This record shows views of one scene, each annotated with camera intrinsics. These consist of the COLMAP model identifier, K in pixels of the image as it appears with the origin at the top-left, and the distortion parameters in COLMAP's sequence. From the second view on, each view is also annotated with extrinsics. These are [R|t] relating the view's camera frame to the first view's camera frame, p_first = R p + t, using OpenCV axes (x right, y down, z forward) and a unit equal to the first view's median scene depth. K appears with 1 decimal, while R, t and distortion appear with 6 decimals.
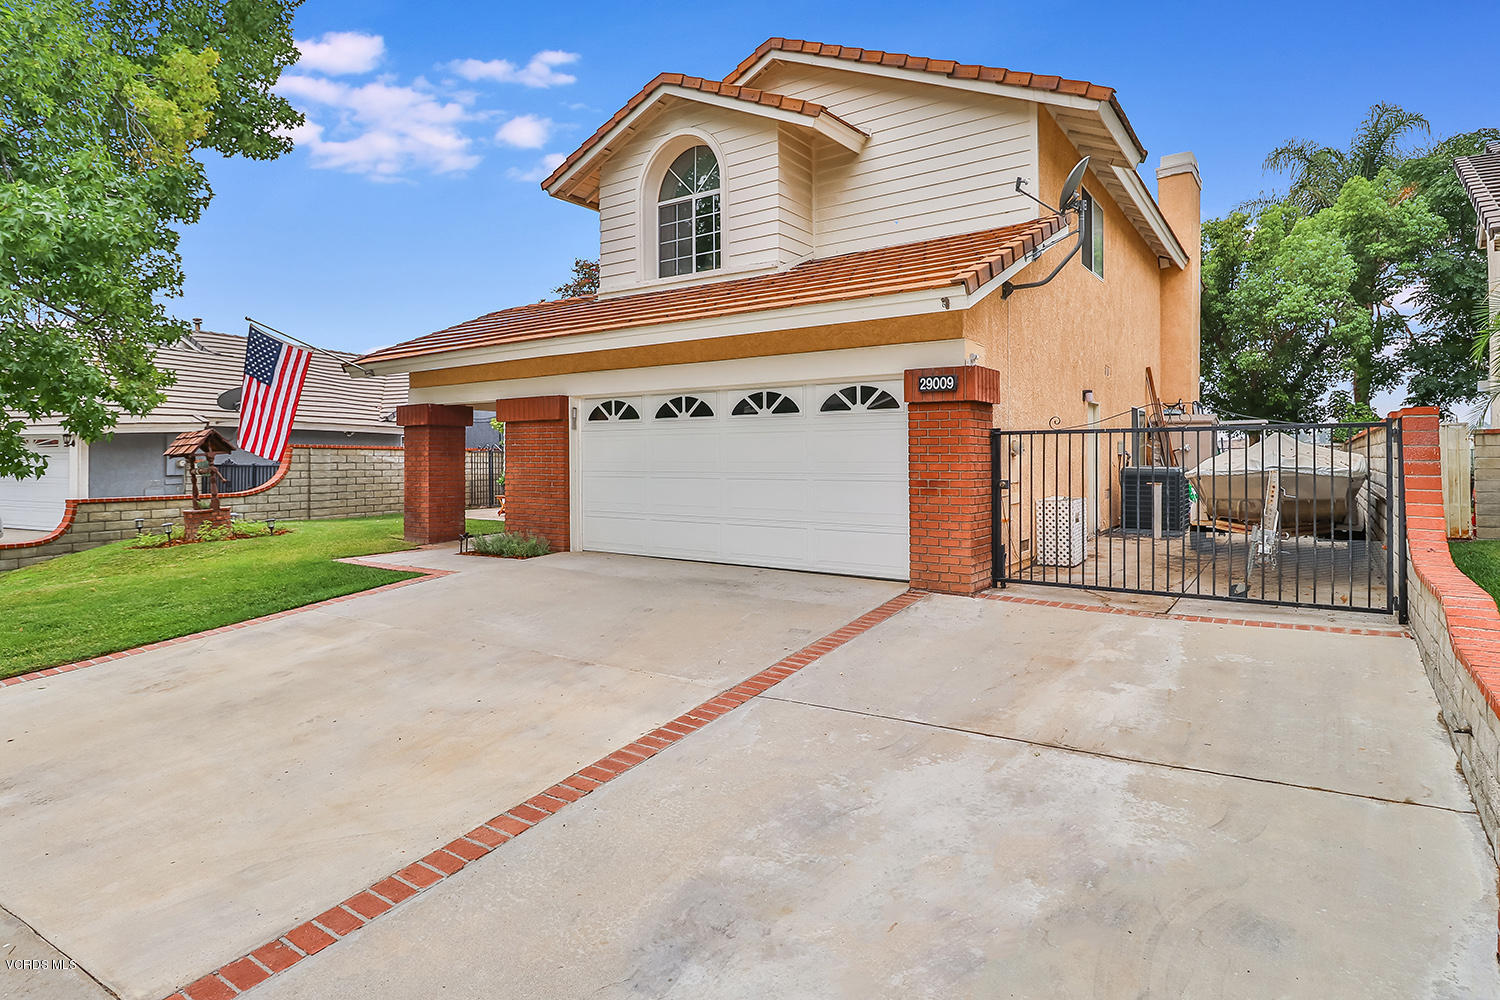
lens RADIAL K [[781.9, 0, 749.6], [0, 781.9, 486.9], [0, 0, 1]] dist [-0.009902, -0.005280]
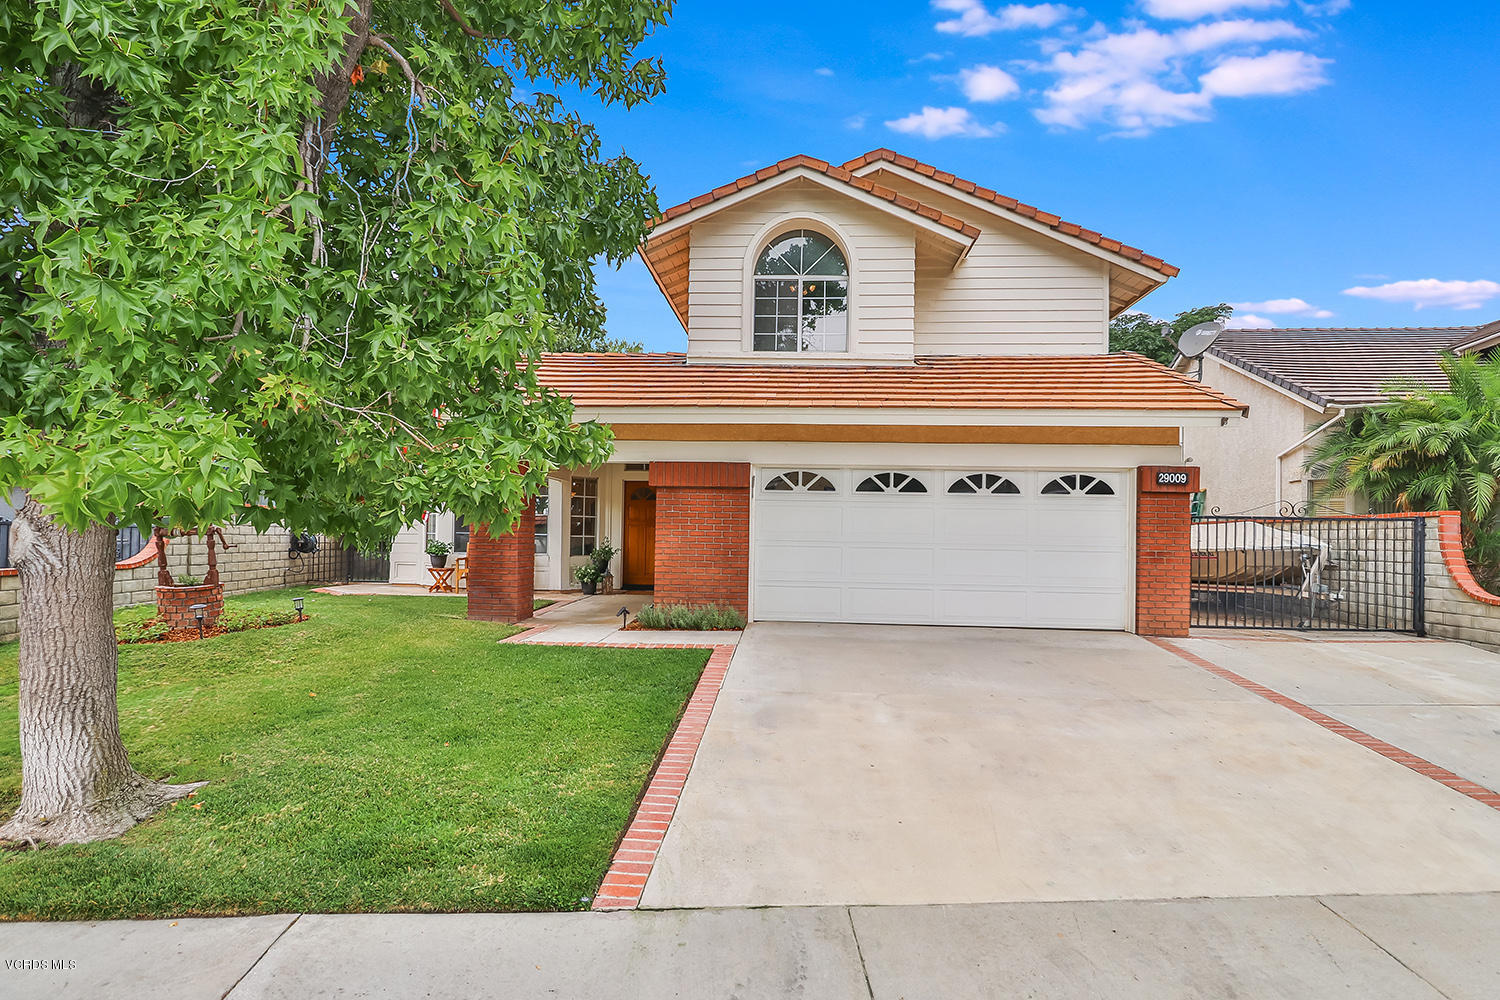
lens RADIAL K [[781.9, 0, 779.7], [0, 781.9, 568.2], [0, 0, 1]] dist [-0.009902, -0.005280]
pose [[0.859554, 0.001881, 0.511042, -0.739487], [-0.000769, 0.999997, -0.002388, 0.017490], [-0.511045, 0.001660, 0.859552, 0.151066]]
